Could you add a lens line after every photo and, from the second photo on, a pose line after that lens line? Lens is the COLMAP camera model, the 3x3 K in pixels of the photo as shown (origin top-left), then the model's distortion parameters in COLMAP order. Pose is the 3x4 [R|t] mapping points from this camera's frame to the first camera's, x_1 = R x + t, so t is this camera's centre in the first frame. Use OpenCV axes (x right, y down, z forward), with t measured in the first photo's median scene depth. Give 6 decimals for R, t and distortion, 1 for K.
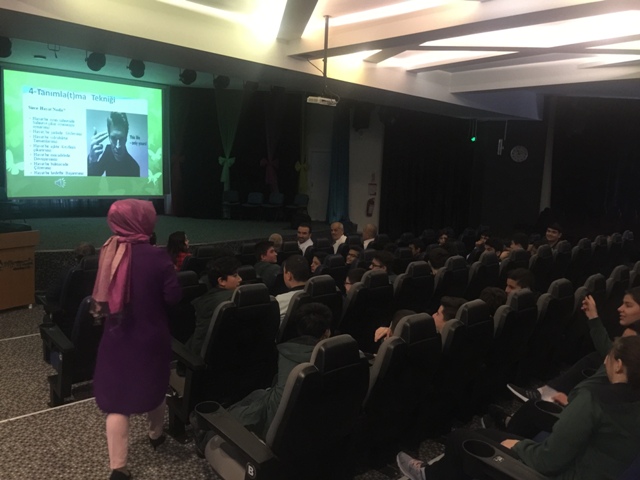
lens RADIAL K [[560.4, 0, 324.2], [0, 560.4, 239.5], [0, 0, 1]] dist [0.041776, -0.009507]
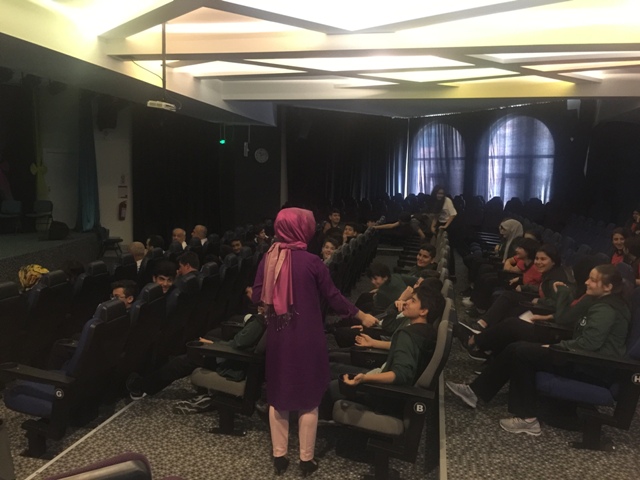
lens RADIAL K [[560.4, 0, 323.9], [0, 560.4, 237.9], [0, 0, 1]] dist [0.041776, -0.009507]
pose [[0.814473, -0.089140, 0.573314, -0.211657], [0.088151, 0.995668, 0.029576, -0.009413], [-0.573466, 0.026449, 0.818802, 0.011165]]
